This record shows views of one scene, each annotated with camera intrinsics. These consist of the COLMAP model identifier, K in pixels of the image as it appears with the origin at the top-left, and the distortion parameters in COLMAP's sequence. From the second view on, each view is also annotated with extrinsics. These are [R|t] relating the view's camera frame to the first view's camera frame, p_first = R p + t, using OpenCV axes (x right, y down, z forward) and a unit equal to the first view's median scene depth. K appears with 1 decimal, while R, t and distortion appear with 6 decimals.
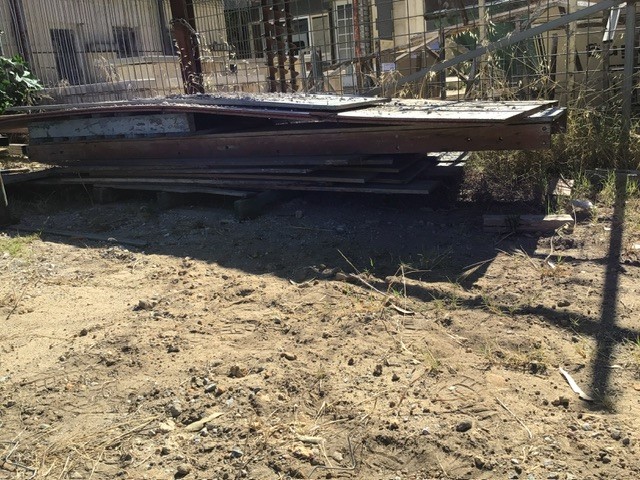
lens RADIAL K [[568.5, 0, 322.2], [0, 568.5, 229.9], [0, 0, 1]] dist [0.099006, -0.204290]
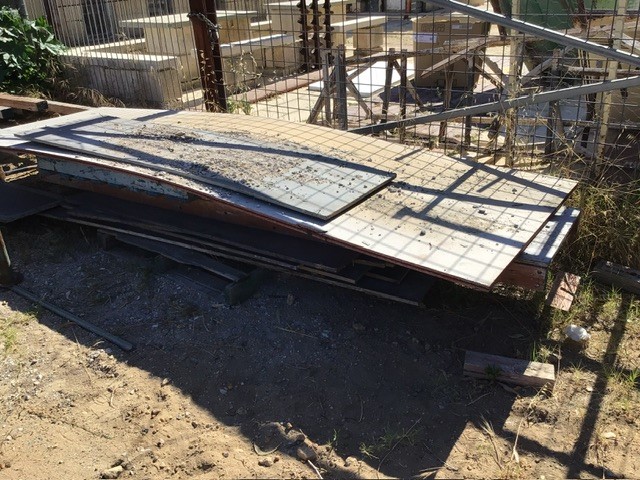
lens RADIAL K [[568.5, 0, 322.2], [0, 568.5, 229.9], [0, 0, 1]] dist [0.099006, -0.204290]
pose [[0.995451, 0.070729, -0.063840, 0.087464], [-0.059114, 0.983949, 0.168377, -0.396776], [0.074724, -0.163837, 0.983653, 0.053210]]
